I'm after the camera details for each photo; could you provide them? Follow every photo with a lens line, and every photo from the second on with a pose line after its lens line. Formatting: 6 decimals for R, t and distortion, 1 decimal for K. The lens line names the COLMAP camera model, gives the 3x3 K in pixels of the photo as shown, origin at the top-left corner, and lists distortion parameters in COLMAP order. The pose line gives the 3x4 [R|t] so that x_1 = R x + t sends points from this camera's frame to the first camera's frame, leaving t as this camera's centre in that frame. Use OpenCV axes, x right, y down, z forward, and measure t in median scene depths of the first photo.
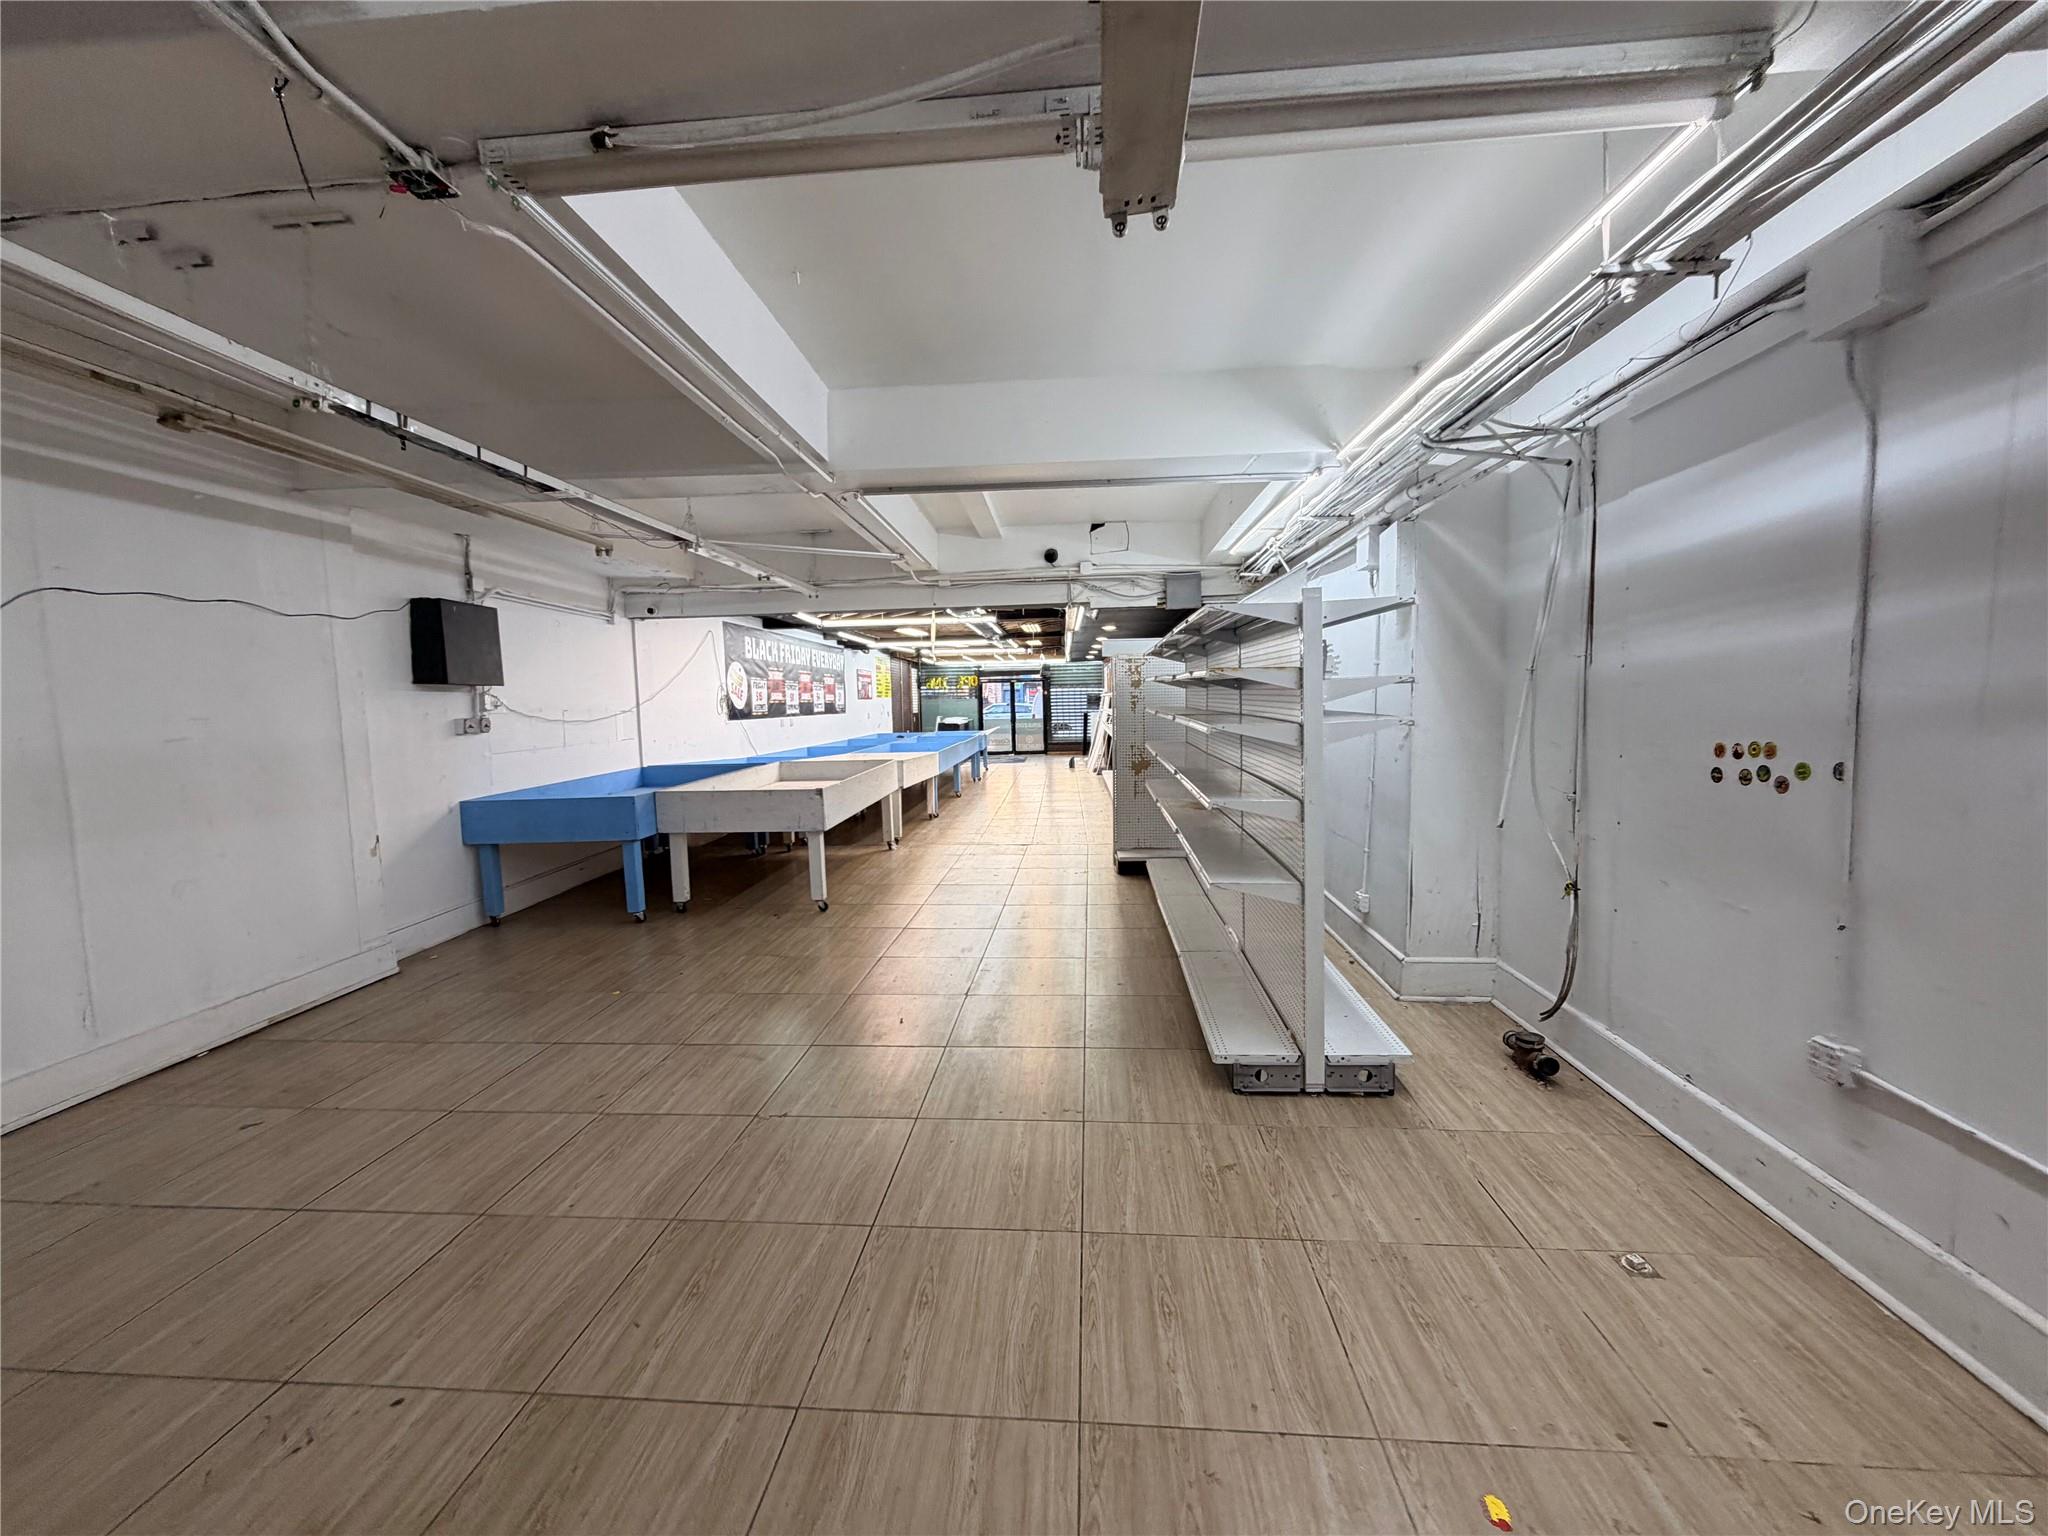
lens RADIAL K [[811.1, 0, 1015.1], [0, 811.1, 770.4], [0, 0, 1]] dist [0.001156, -0.000147]
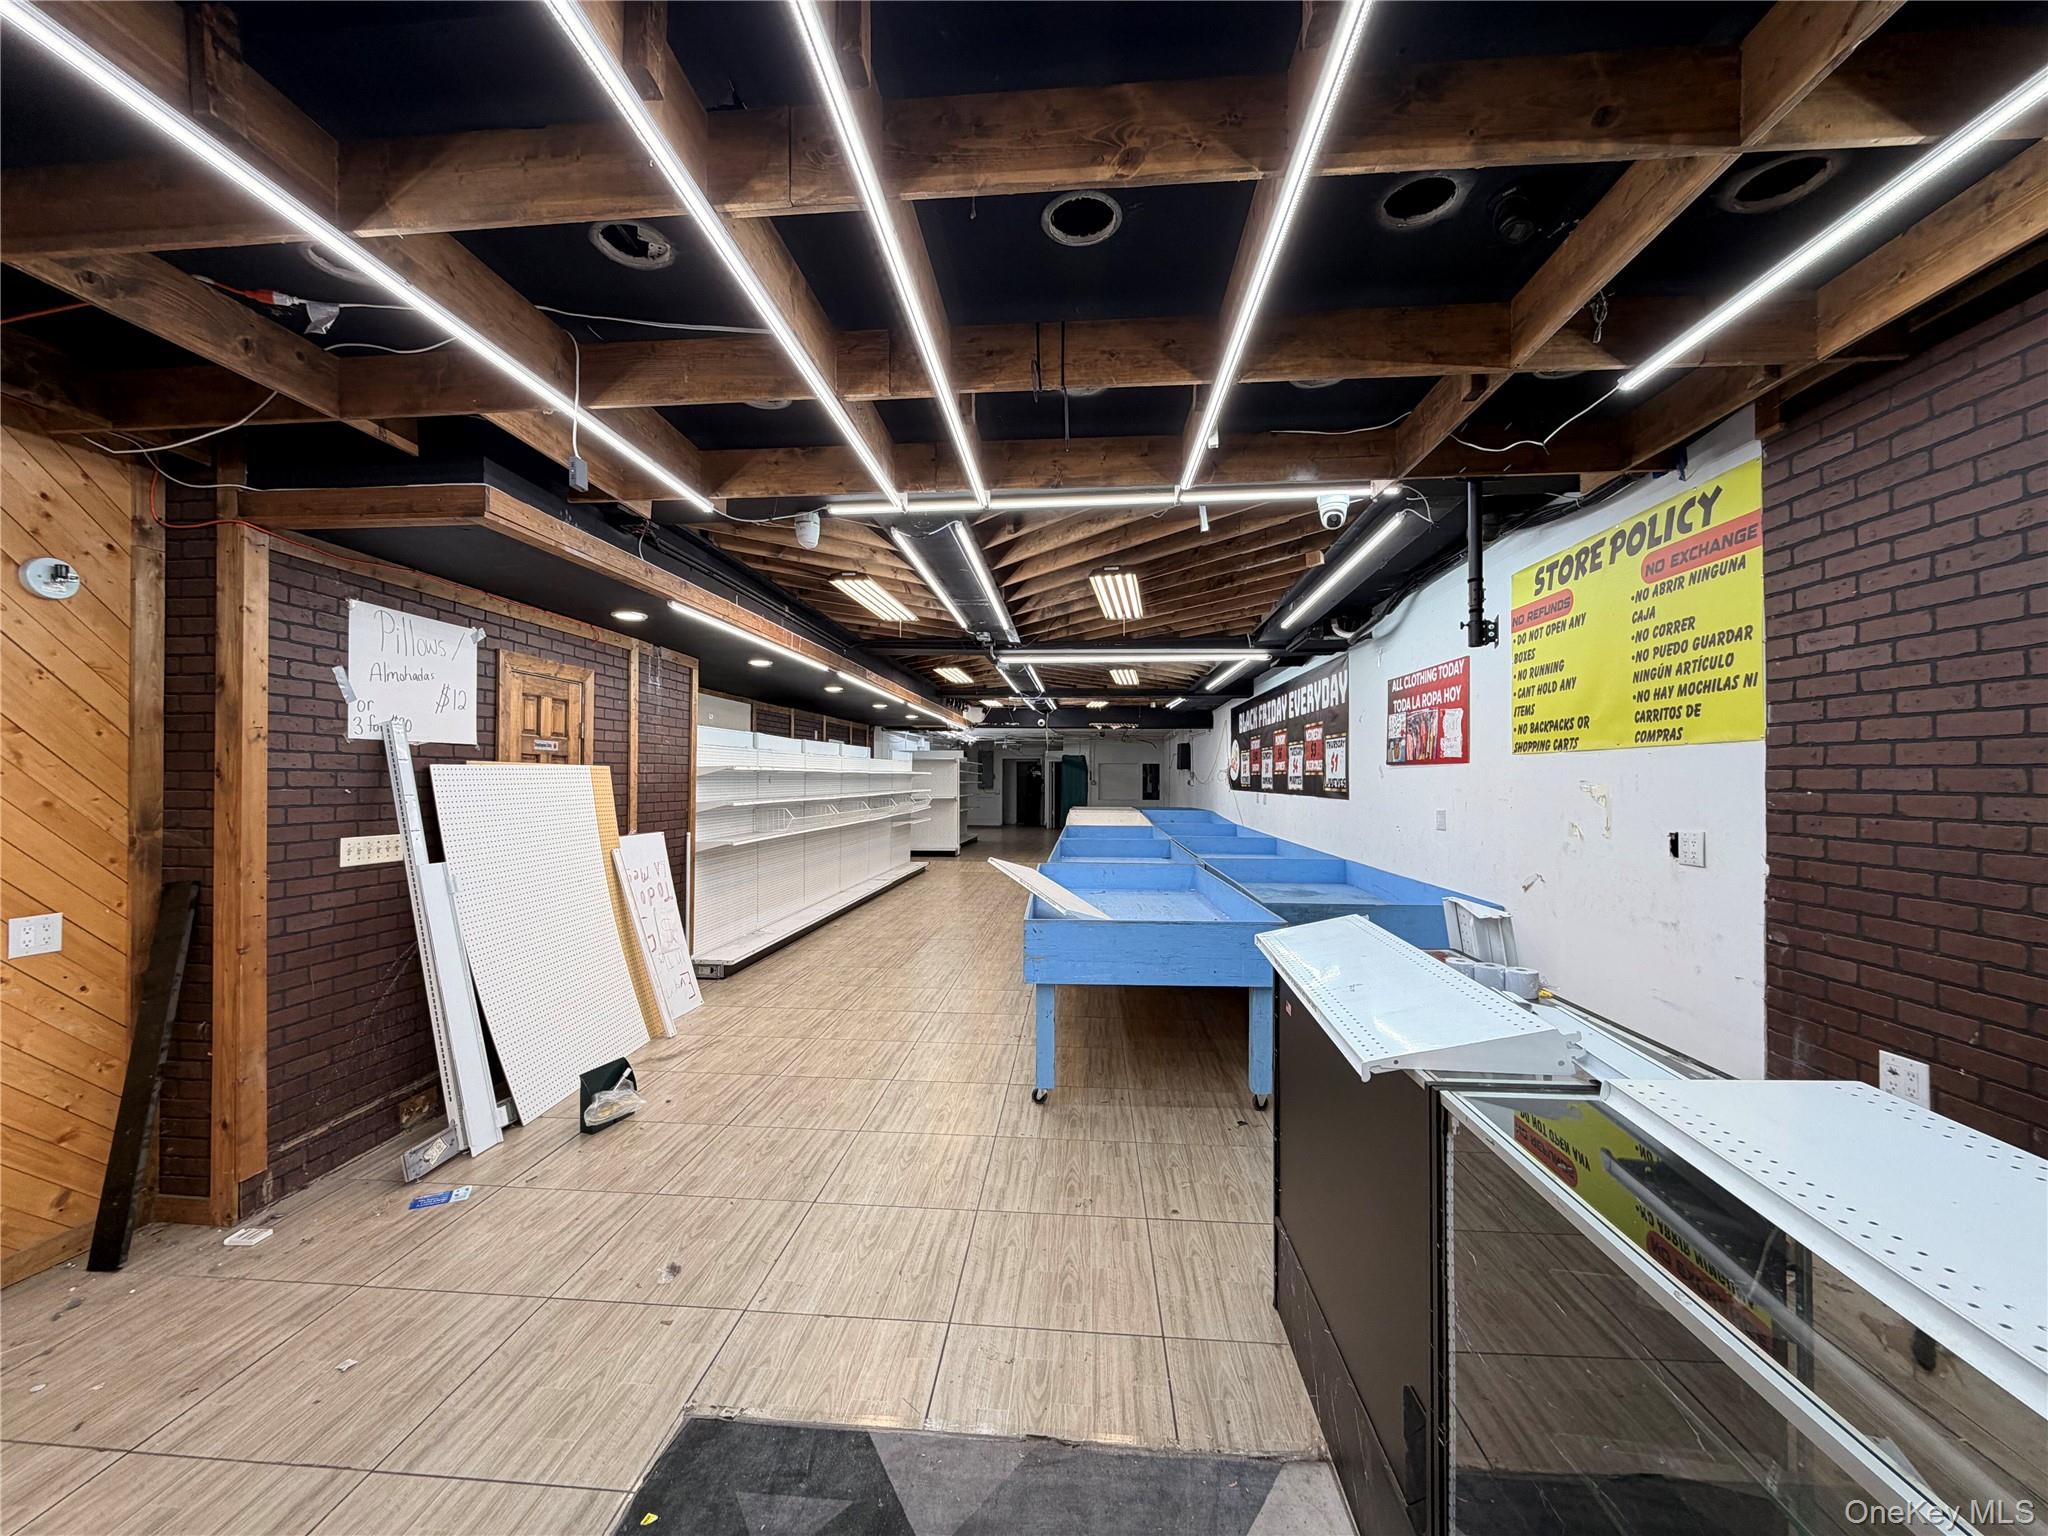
lens RADIAL K [[808.0, 0, 1016.2], [0, 808.0, 772.4], [0, 0, 1]] dist [-0.004034, -0.000249]
pose [[-0.999429, 0.018854, 0.028022, -0.047936], [0.021004, 0.996690, 0.078533, -0.136215], [-0.026449, 0.079076, -0.996518, 1.594323]]
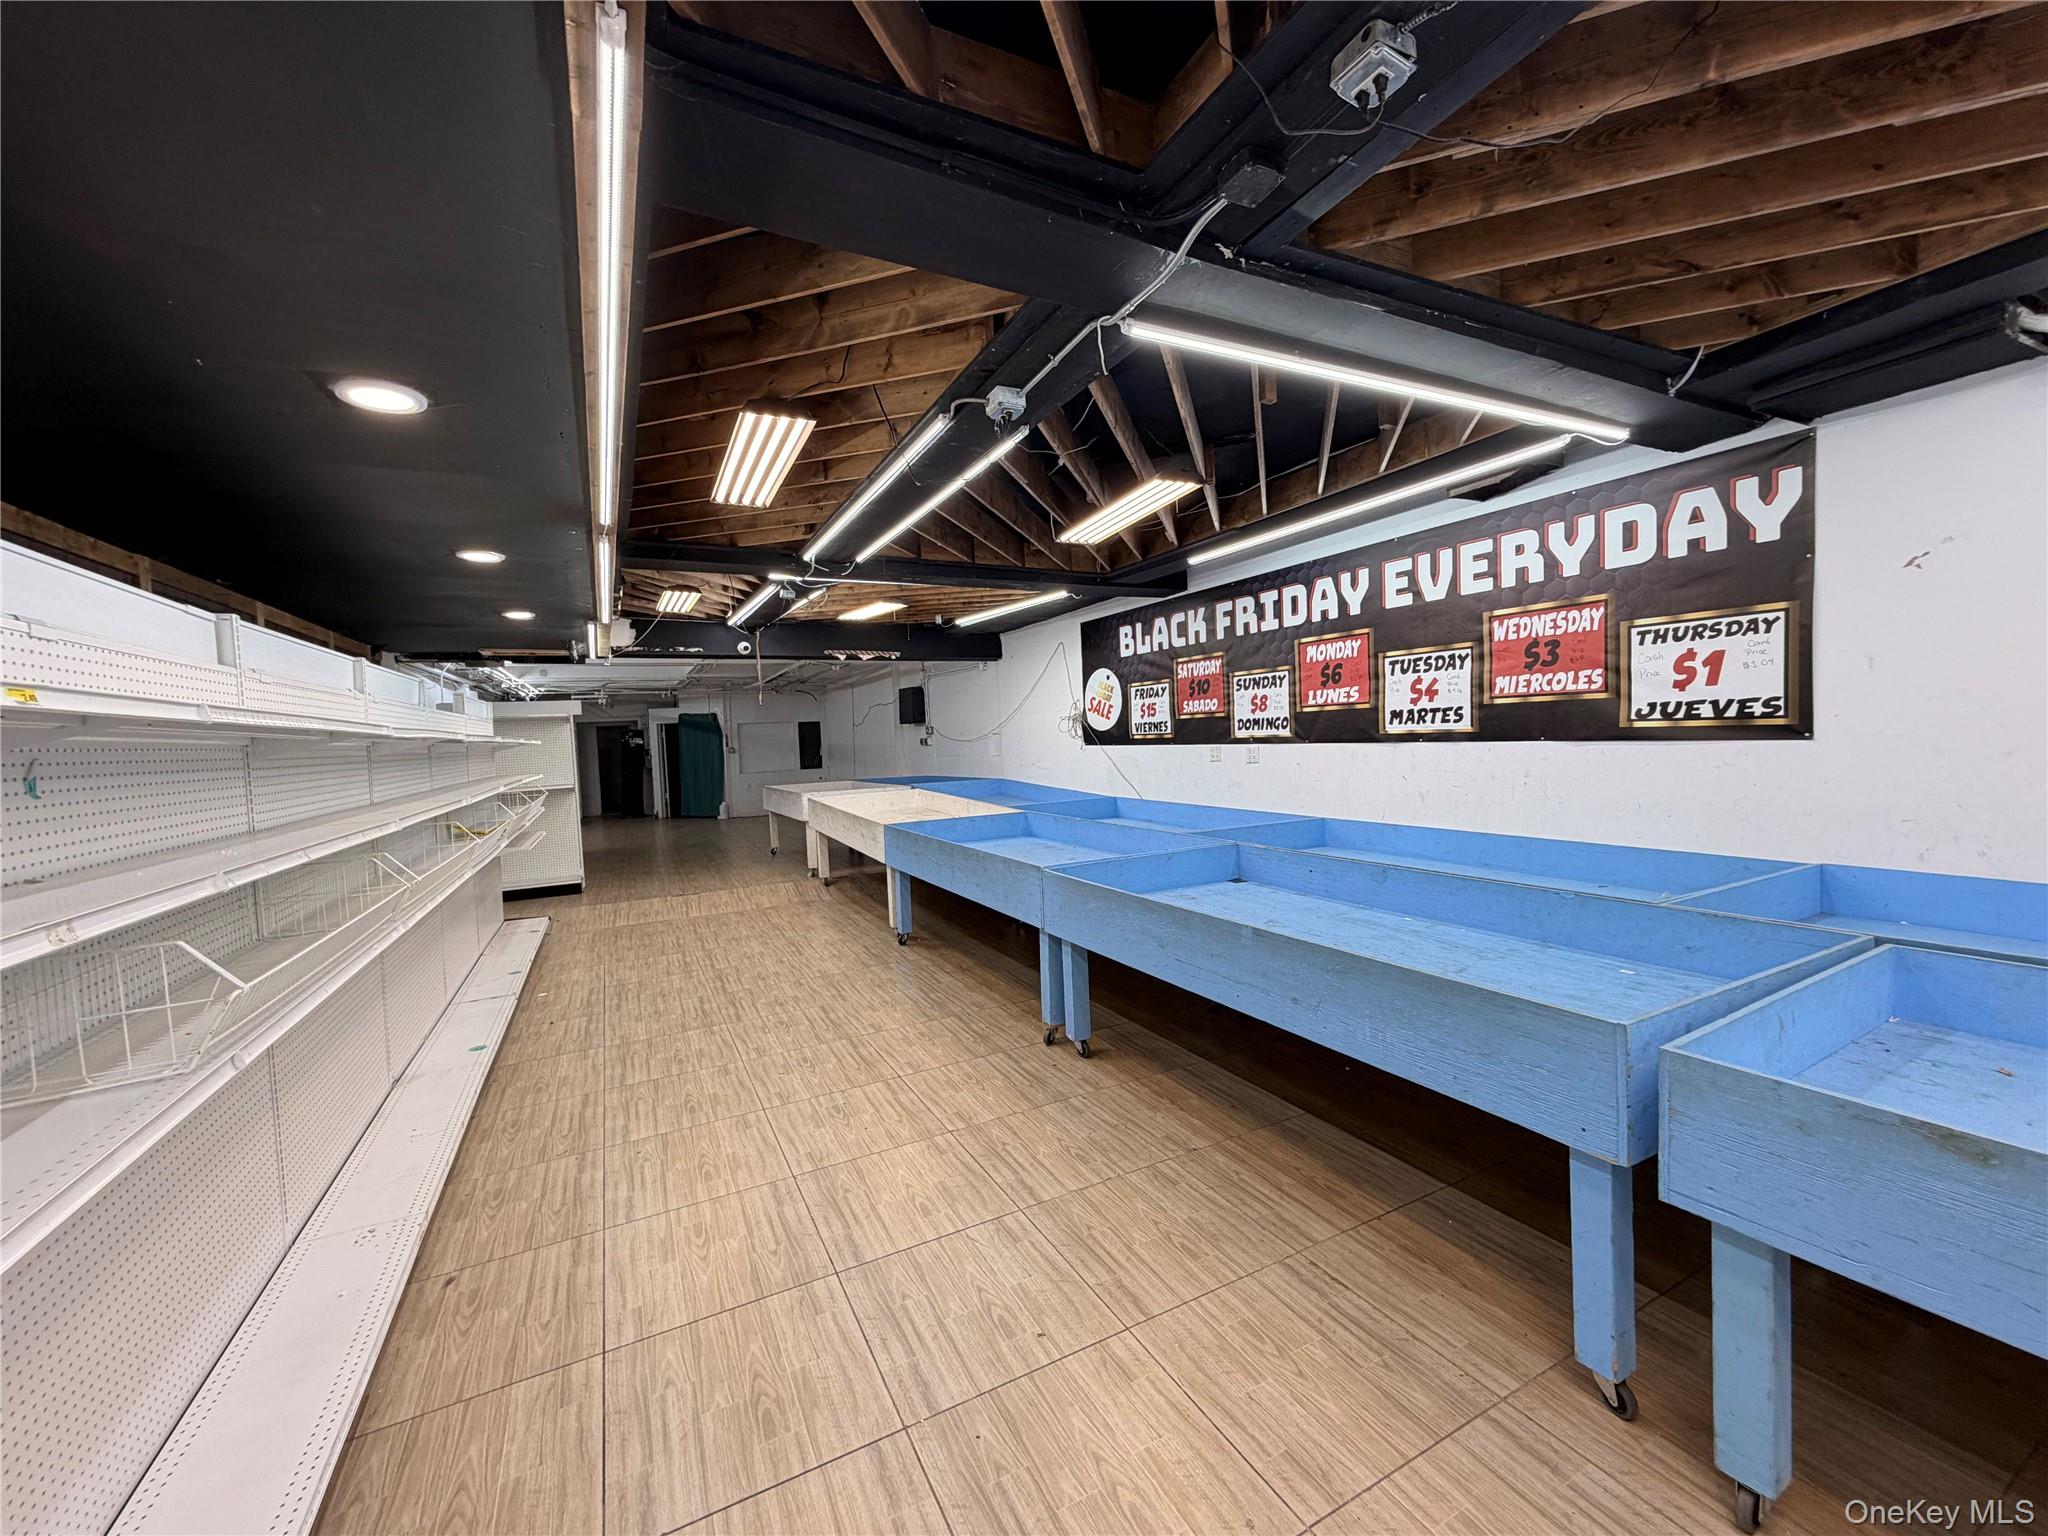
lens RADIAL K [[811.1, 0, 1015.1], [0, 811.1, 770.4], [0, 0, 1]] dist [0.001156, -0.000147]
pose [[-0.861824, 0.080392, -0.500795, 0.082360], [0.016449, 0.991270, 0.130819, -0.103479], [0.506940, 0.104505, -0.855623, 1.195745]]
